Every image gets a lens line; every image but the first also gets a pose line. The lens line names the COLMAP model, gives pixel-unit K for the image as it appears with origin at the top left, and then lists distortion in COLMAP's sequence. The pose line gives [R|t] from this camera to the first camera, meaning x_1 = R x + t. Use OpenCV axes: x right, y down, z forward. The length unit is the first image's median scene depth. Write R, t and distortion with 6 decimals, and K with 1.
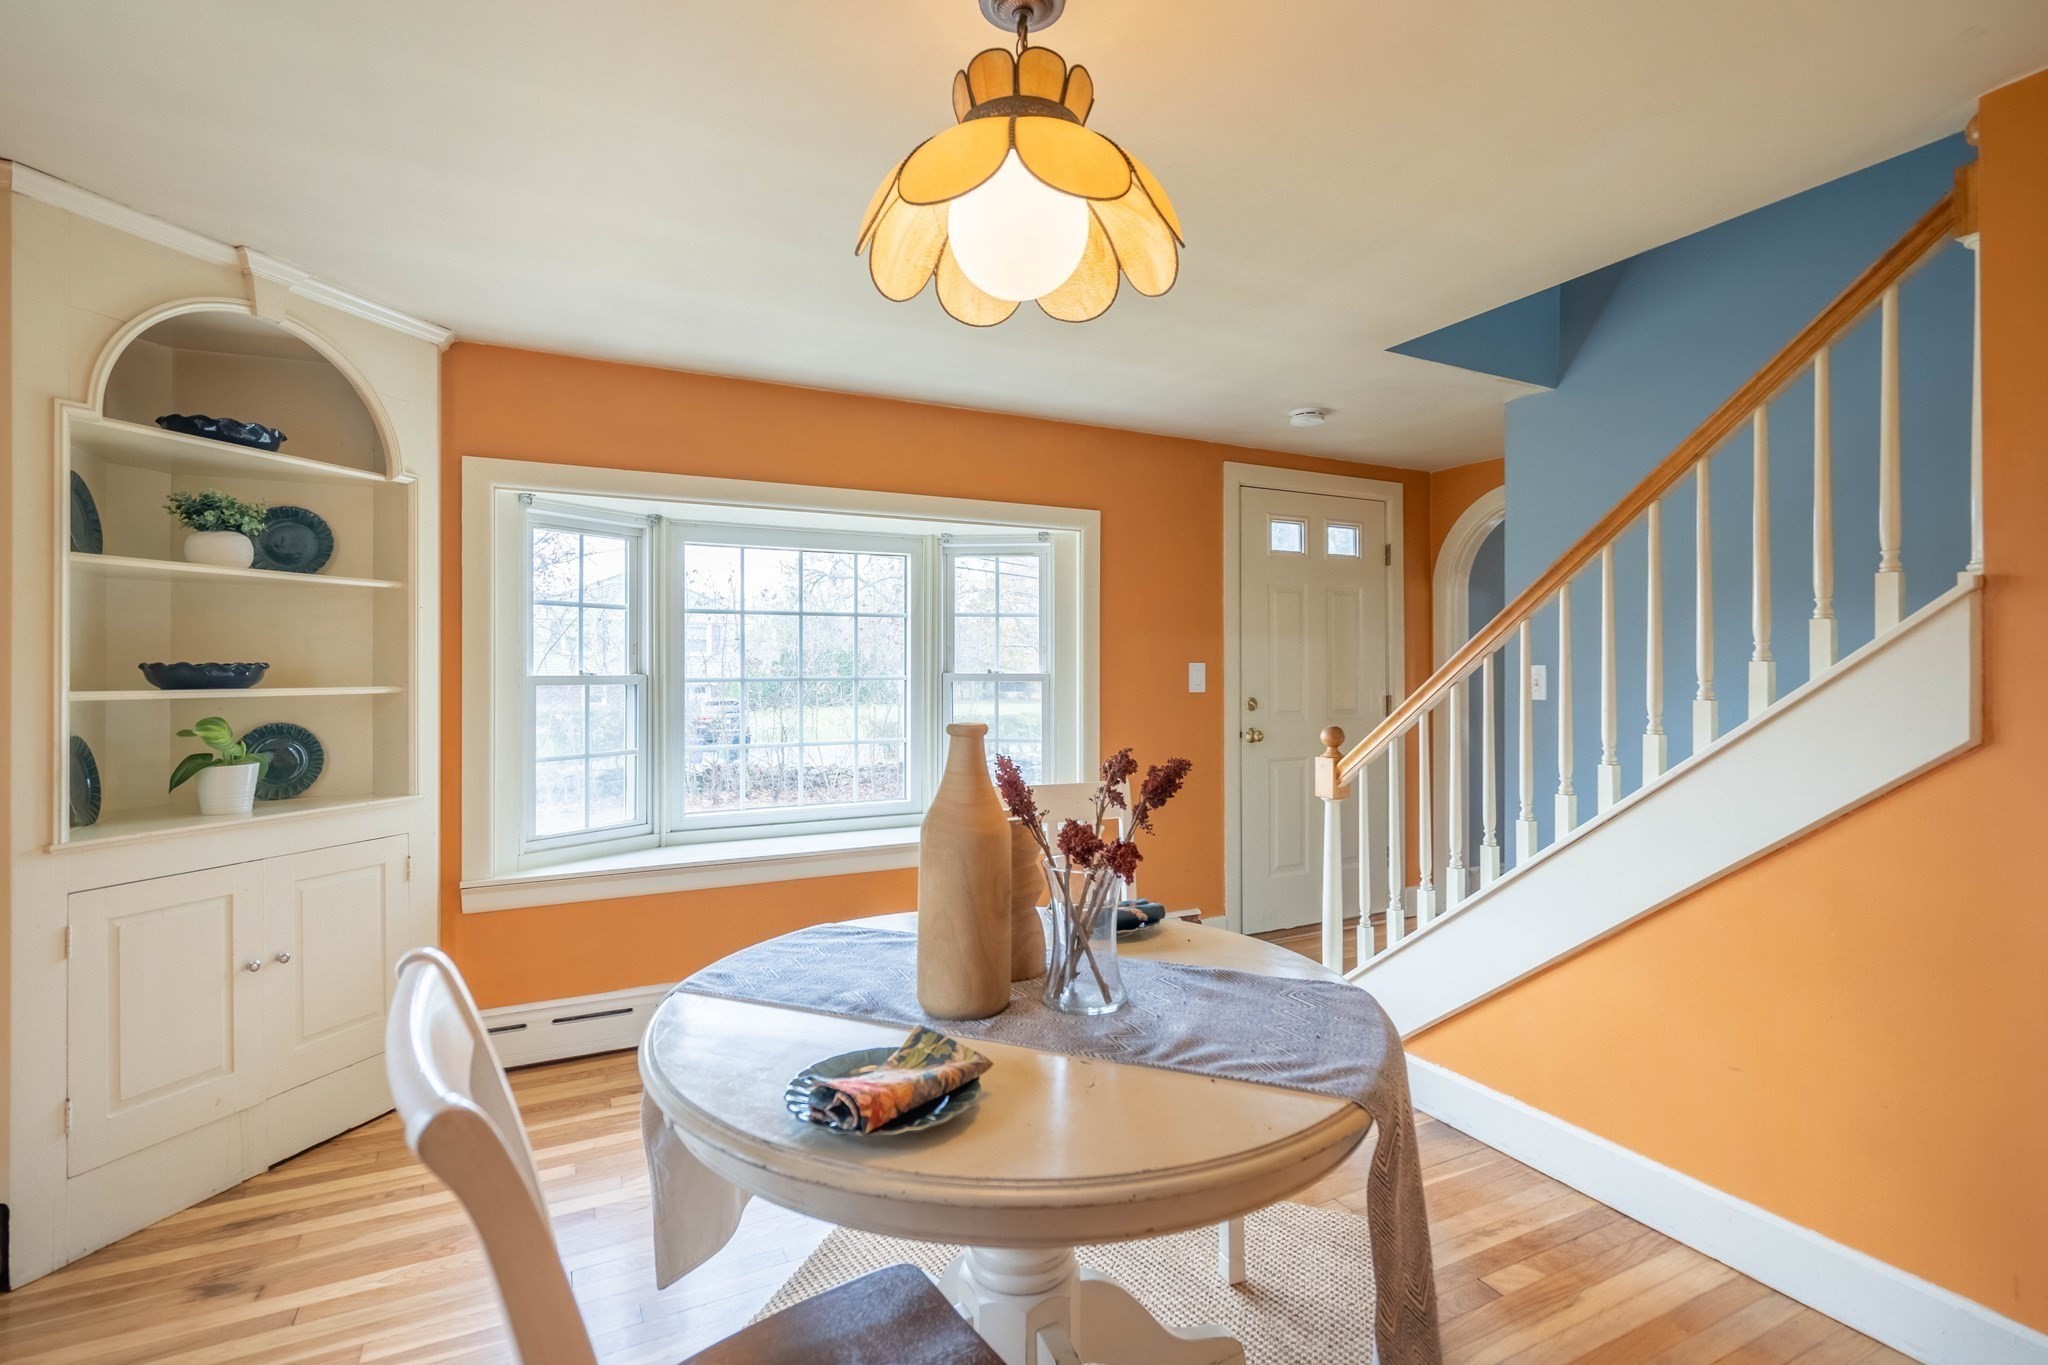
lens RADIAL K [[944.0, 0, 1024.0], [0, 944.0, 671.9], [0, 0, 1]] dist [-0.008041, 0.004956]
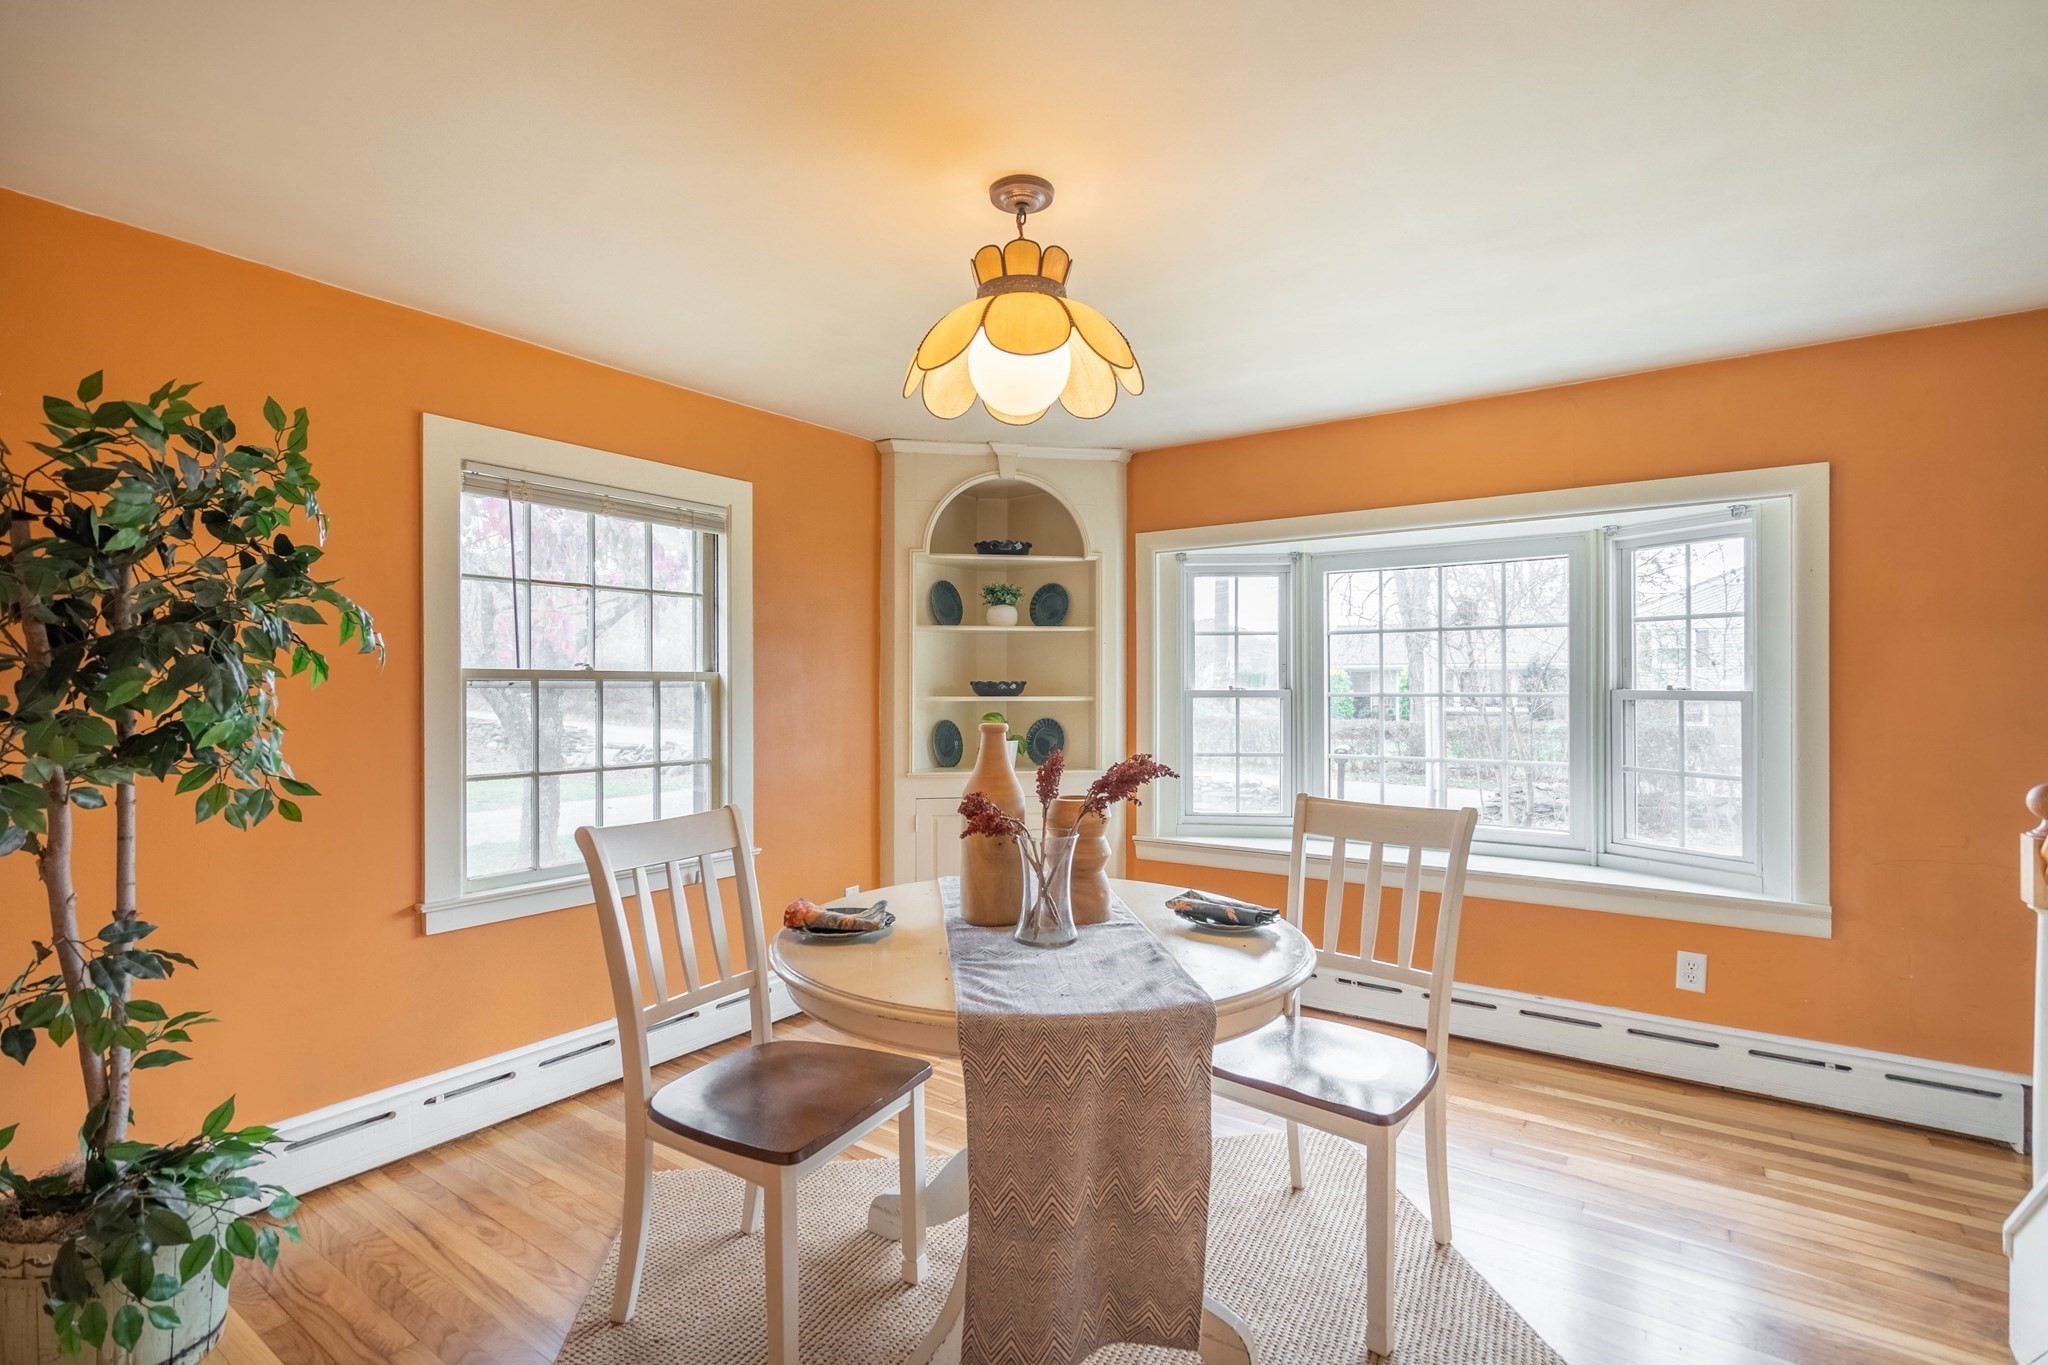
lens RADIAL K [[944.0, 0, 1009.3], [0, 944.0, 679.2], [0, 0, 1]] dist [-0.008041, 0.004956]
pose [[0.478542, -0.006358, -0.878041, 0.585791], [-0.001167, 0.999968, -0.007877, 0.000324], [0.878064, 0.004794, 0.478520, 0.163854]]
